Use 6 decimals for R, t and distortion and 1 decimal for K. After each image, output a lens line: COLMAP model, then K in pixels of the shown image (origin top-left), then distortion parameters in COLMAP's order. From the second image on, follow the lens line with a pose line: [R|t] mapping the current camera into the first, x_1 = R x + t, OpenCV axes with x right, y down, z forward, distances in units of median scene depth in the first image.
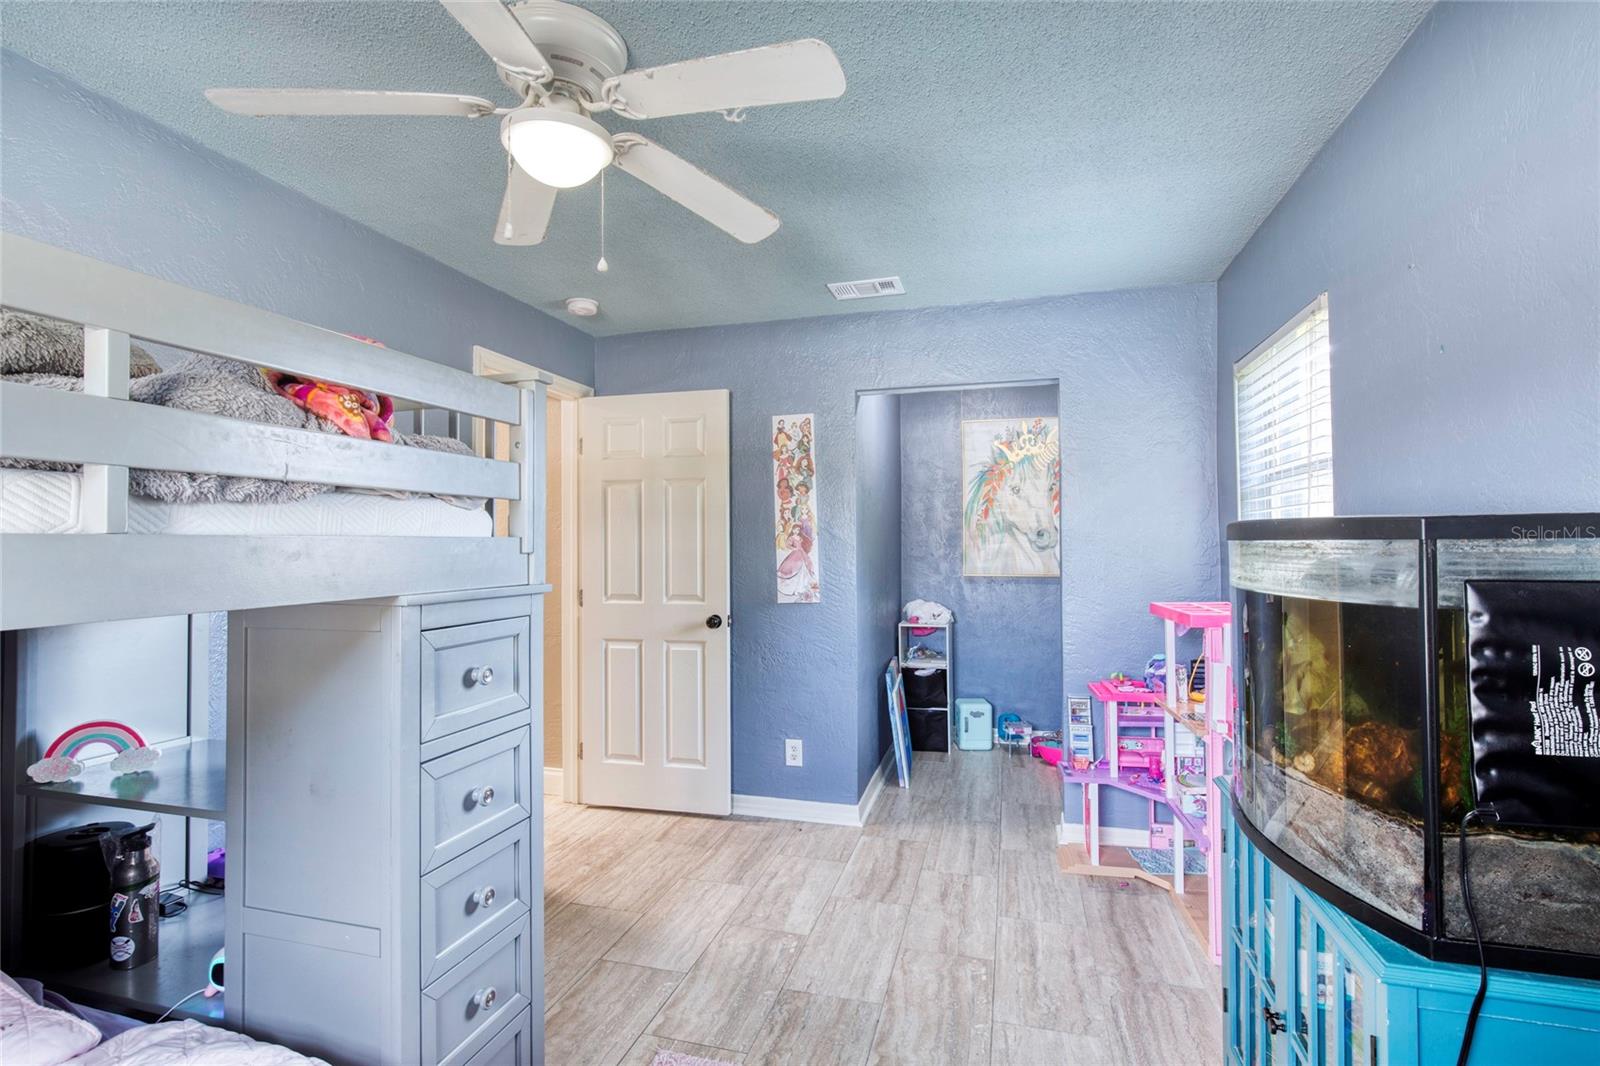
lens RADIAL K [[758.7, 0, 792.2], [0, 758.7, 527.4], [0, 0, 1]] dist [-0.012829, 0.000646]
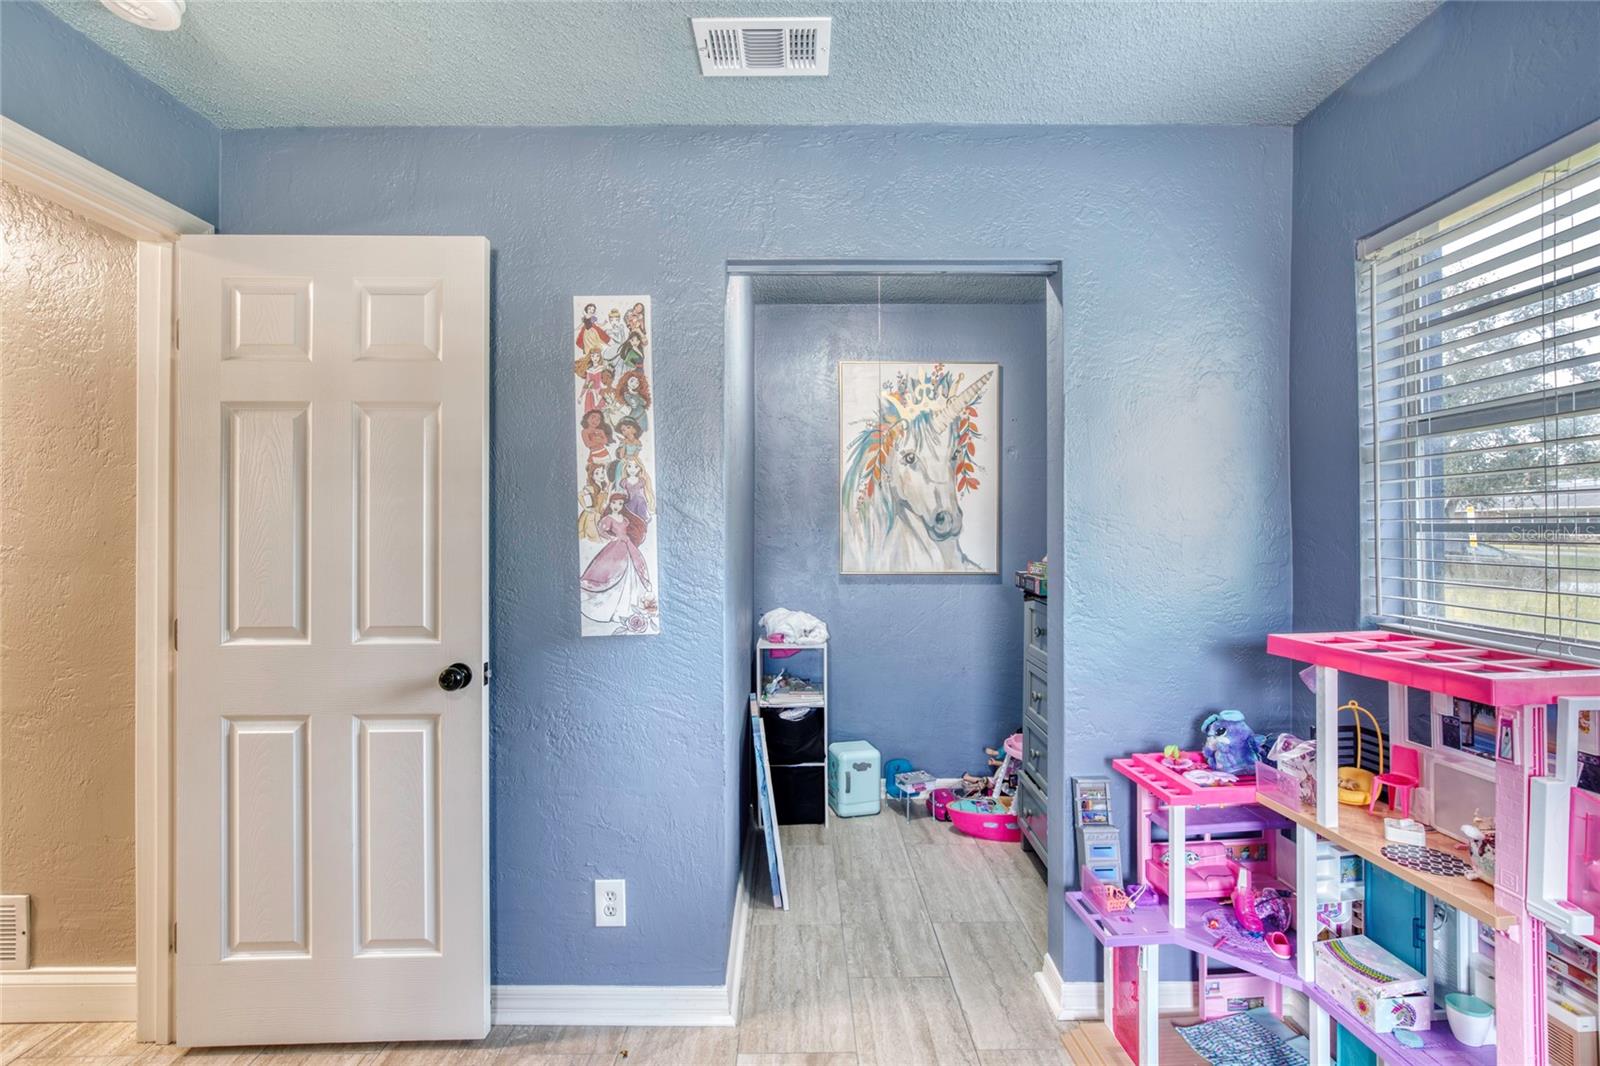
lens RADIAL K [[758.7, 0, 792.2], [0, 758.7, 527.4], [0, 0, 1]] dist [-0.012829, 0.000646]
pose [[0.963622, 0.005112, 0.267221, -0.018806], [-0.010299, 0.999785, 0.018015, 0.008913], [-0.267071, -0.020112, 0.963467, 0.424247]]
